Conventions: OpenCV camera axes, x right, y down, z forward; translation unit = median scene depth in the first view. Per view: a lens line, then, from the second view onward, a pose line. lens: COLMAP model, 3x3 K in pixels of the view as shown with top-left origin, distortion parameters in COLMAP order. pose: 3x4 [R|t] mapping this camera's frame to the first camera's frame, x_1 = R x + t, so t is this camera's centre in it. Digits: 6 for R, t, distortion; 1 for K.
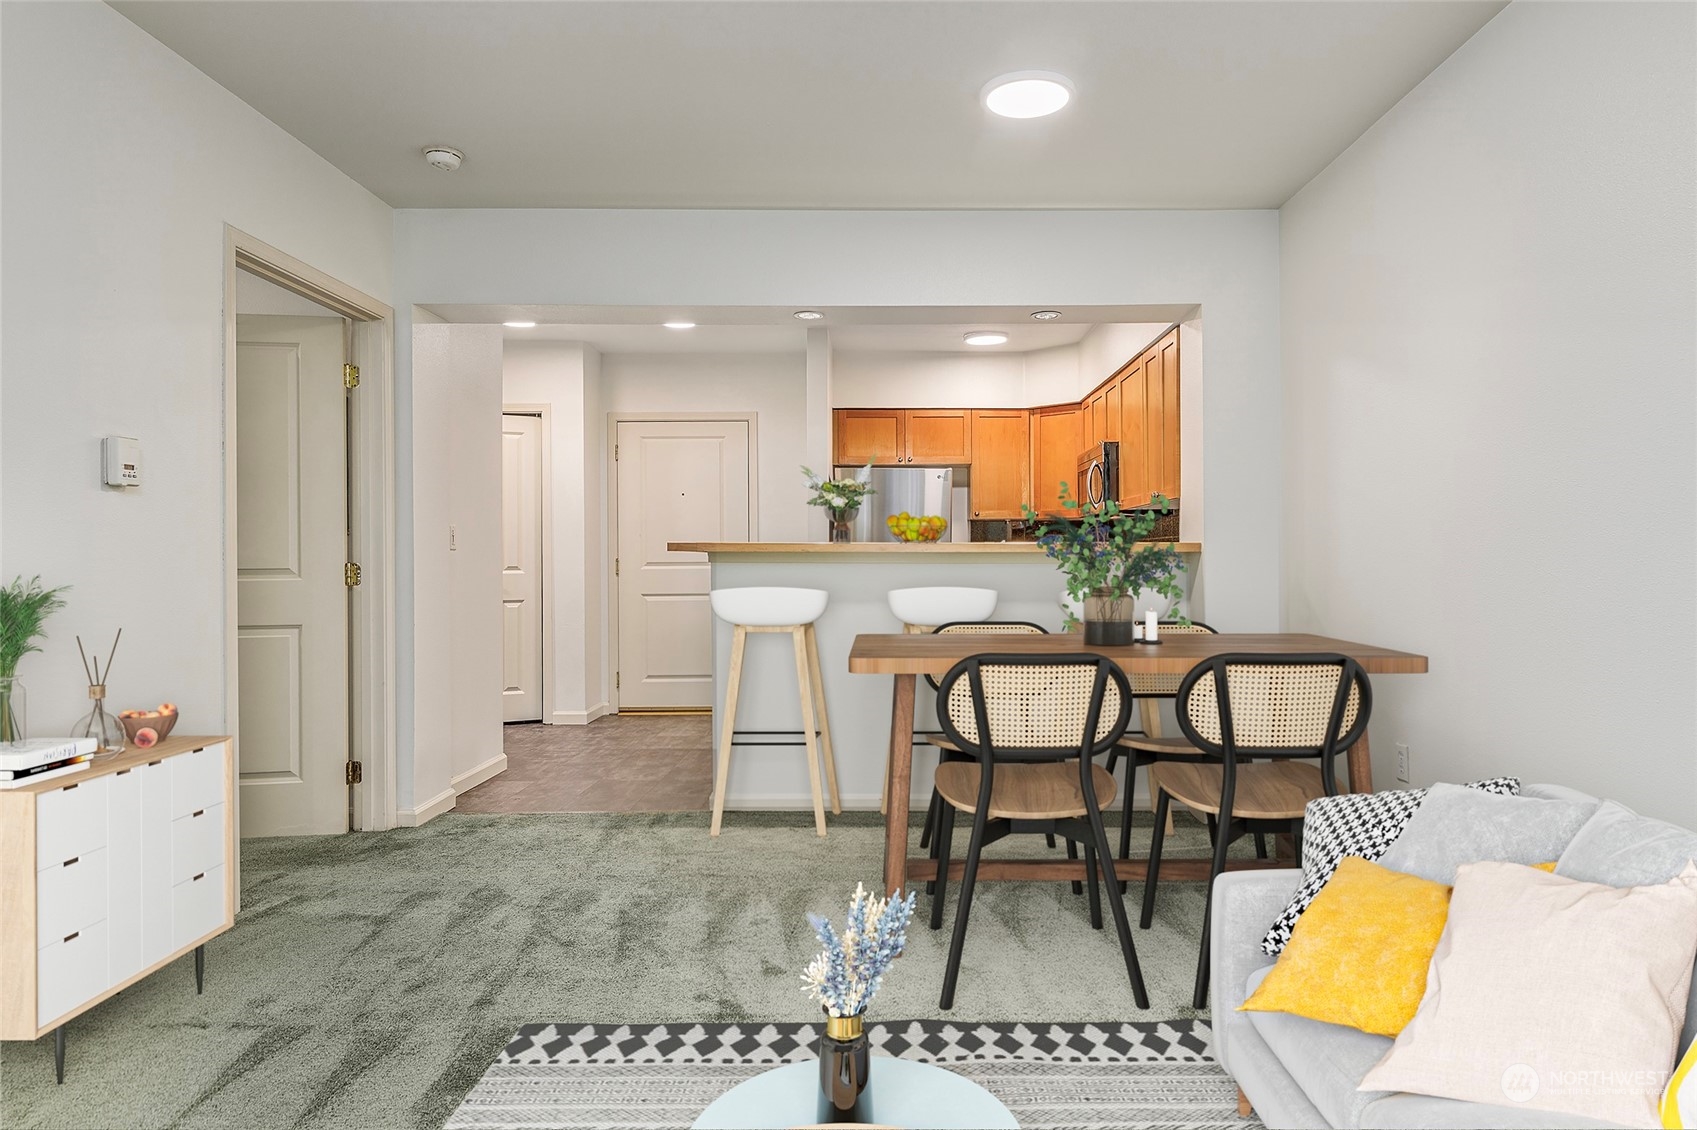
lens RADIAL K [[983.0, 0, 894.3], [0, 983.0, 563.2], [0, 0, 1]] dist [-0.022710, -0.001376]
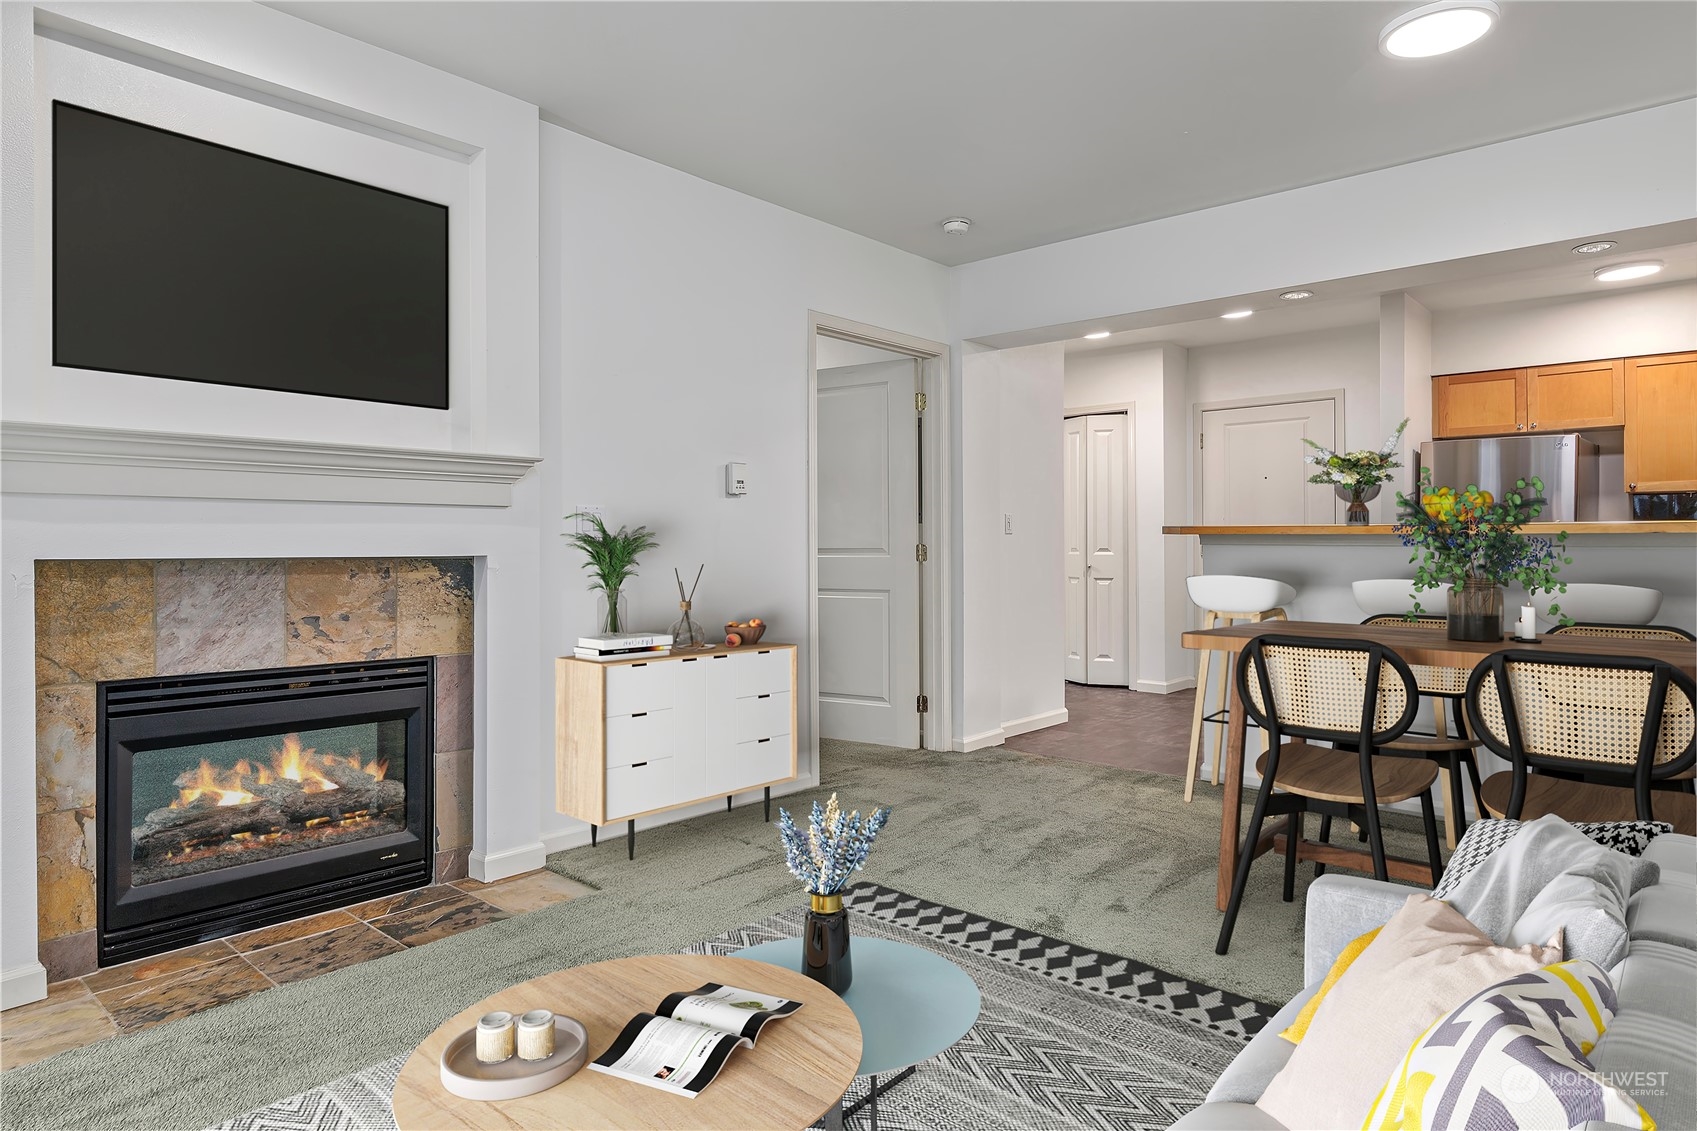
lens RADIAL K [[983.0, 0, 898.7], [0, 983.0, 538.3], [0, 0, 1]] dist [-0.022710, -0.001376]
pose [[0.737030, -0.005391, -0.675838, 0.308320], [-0.001595, 0.999952, -0.009716, 0.004760], [0.675858, 0.008239, 0.736986, 0.004550]]
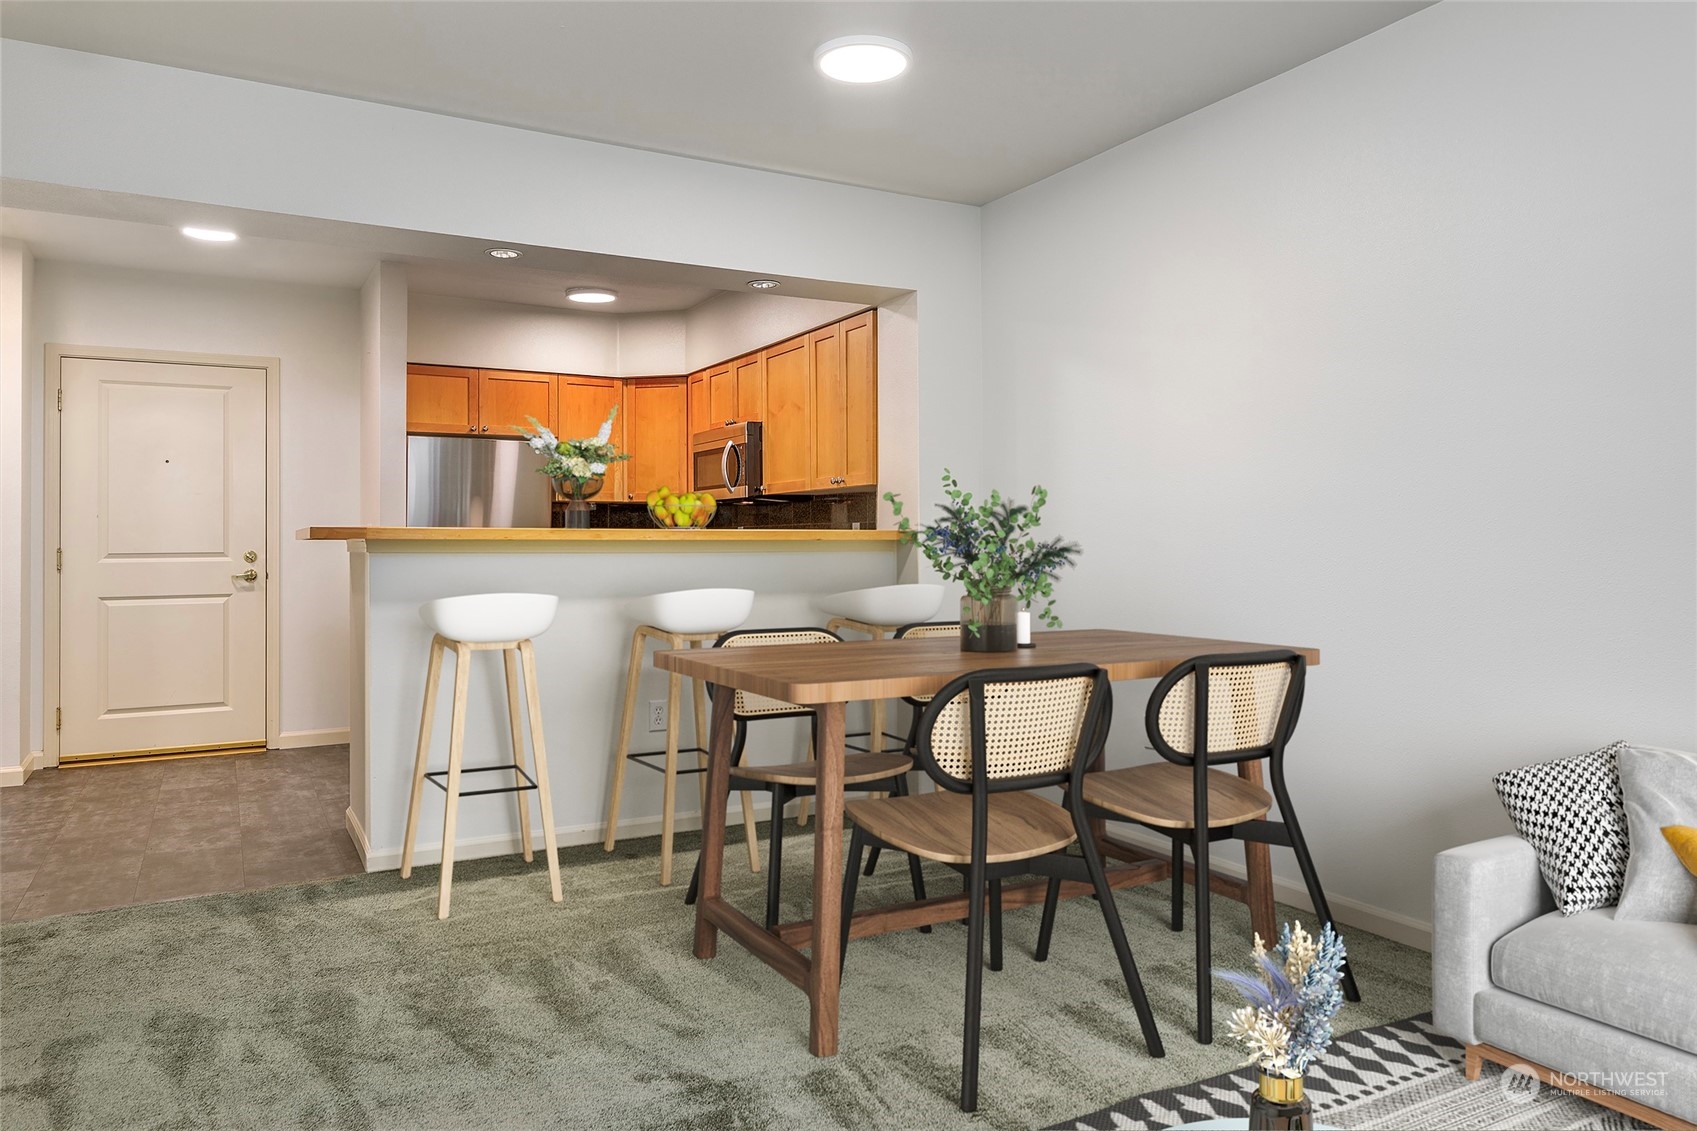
lens RADIAL K [[1102.2, 0, 860.0], [0, 1102.2, 530.0], [0, 0, 1]] dist [0.000759, -0.003588]
pose [[0.887408, 0.006615, 0.460938, -0.292759], [0.002814, 0.999801, -0.019766, -0.000589], [-0.460977, 0.018838, 0.887212, 0.048710]]
